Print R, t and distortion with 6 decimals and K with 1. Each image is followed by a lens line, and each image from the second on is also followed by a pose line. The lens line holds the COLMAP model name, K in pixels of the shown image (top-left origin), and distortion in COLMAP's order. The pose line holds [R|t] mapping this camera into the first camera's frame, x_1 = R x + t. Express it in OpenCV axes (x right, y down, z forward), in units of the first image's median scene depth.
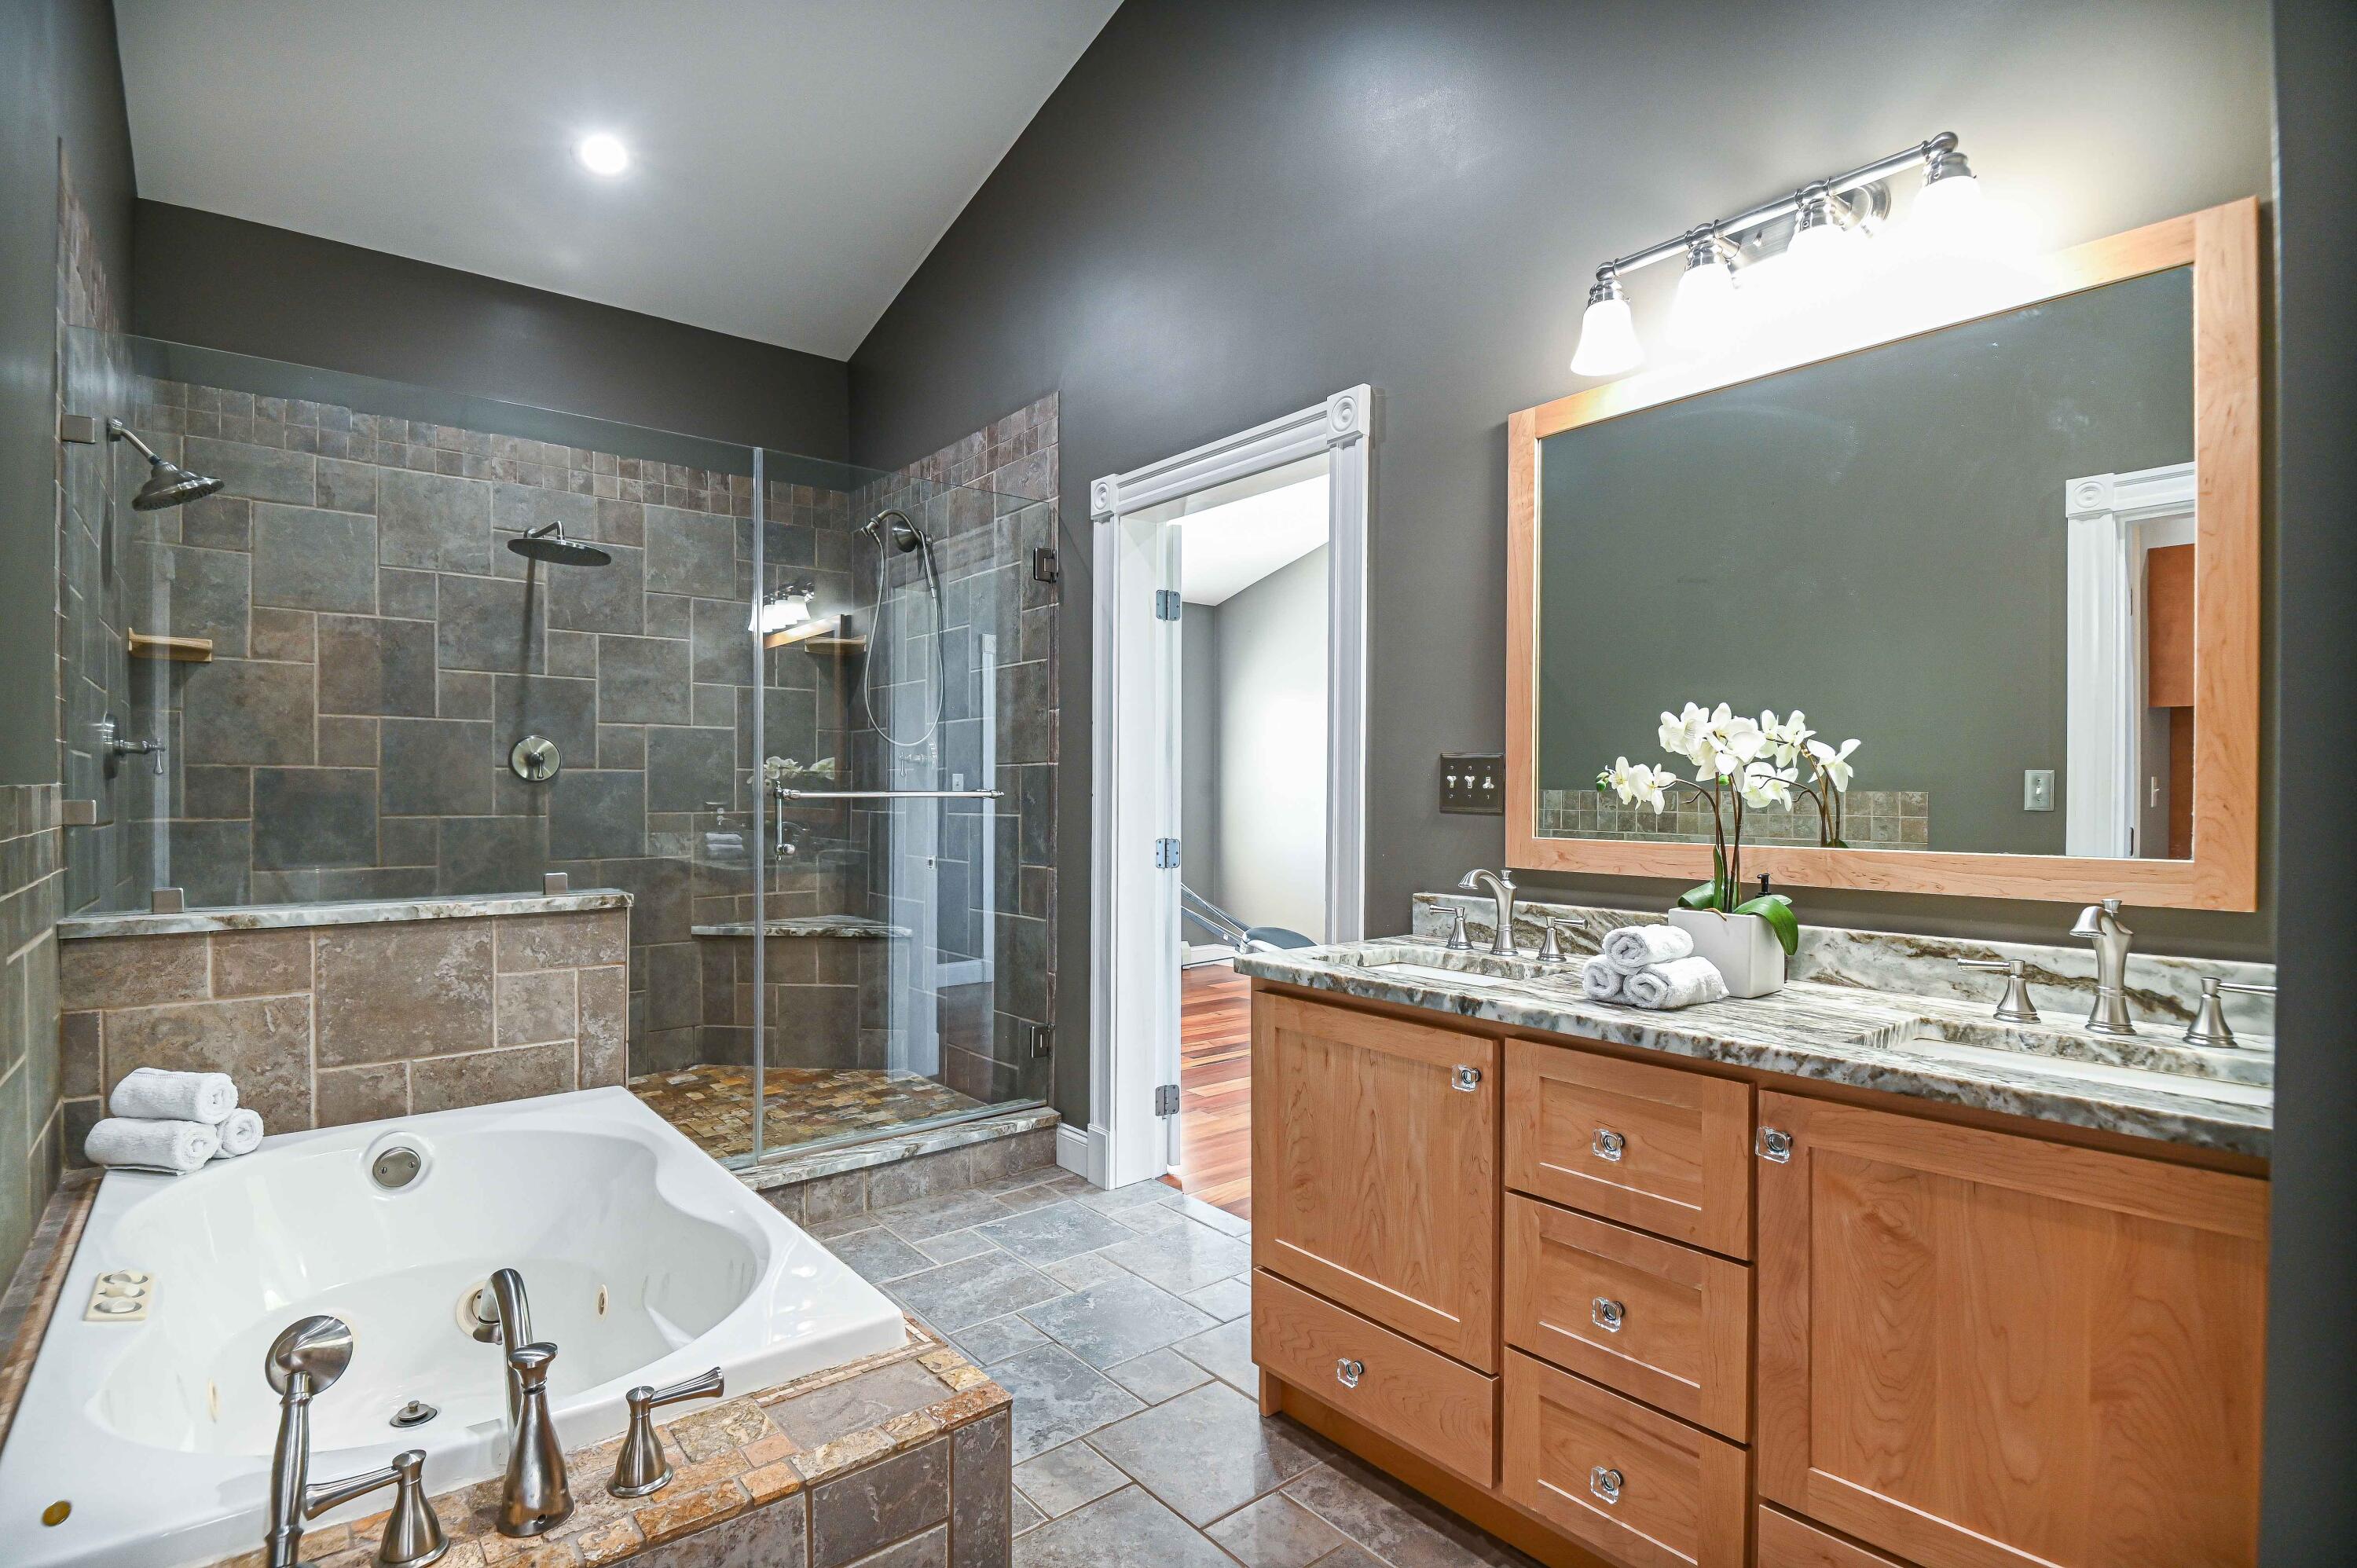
lens RADIAL K [[1161.9, 0, 1169.3], [0, 1161.9, 794.7], [0, 0, 1]] dist [0.001068, -0.006036]
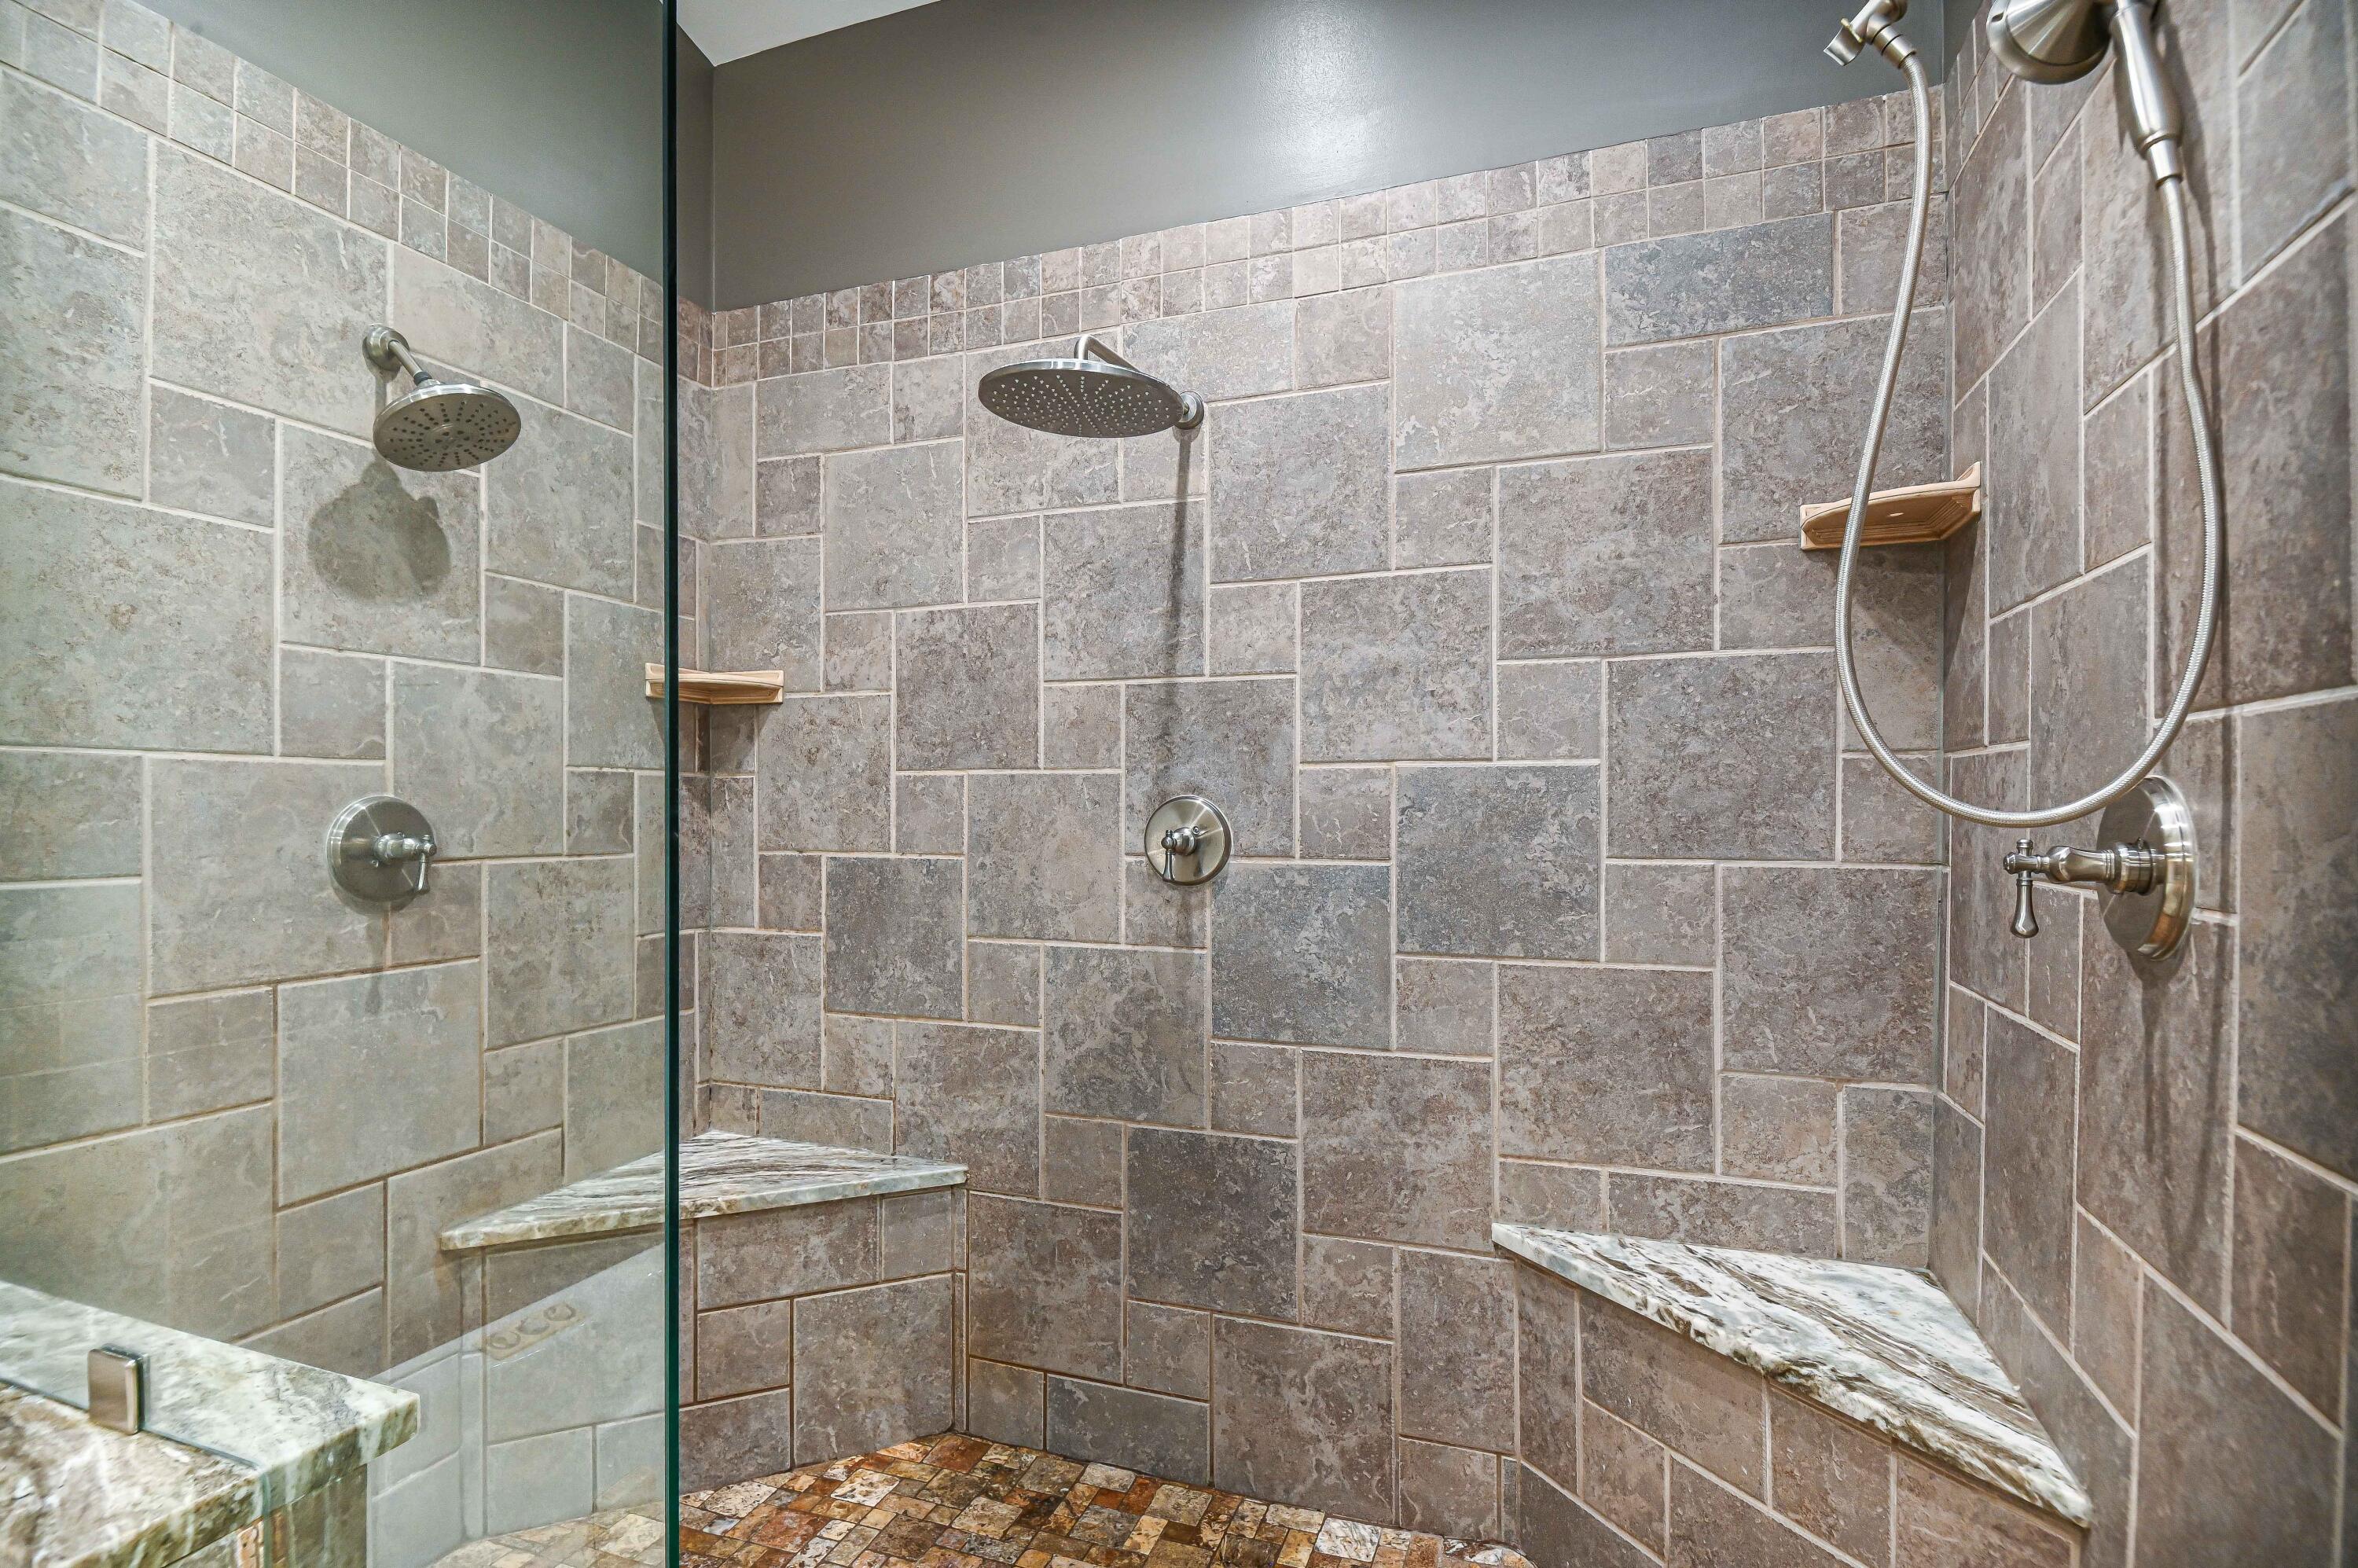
lens RADIAL K [[1162.4, 0, 1153.7], [0, 1162.4, 807.2], [0, 0, 1]] dist [0.001068, -0.006036]
pose [[0.486706, 0.001272, -0.873565, -0.104968], [-0.001747, 0.999998, 0.000482, -0.047447], [0.873564, 0.001292, 0.486707, 0.760572]]
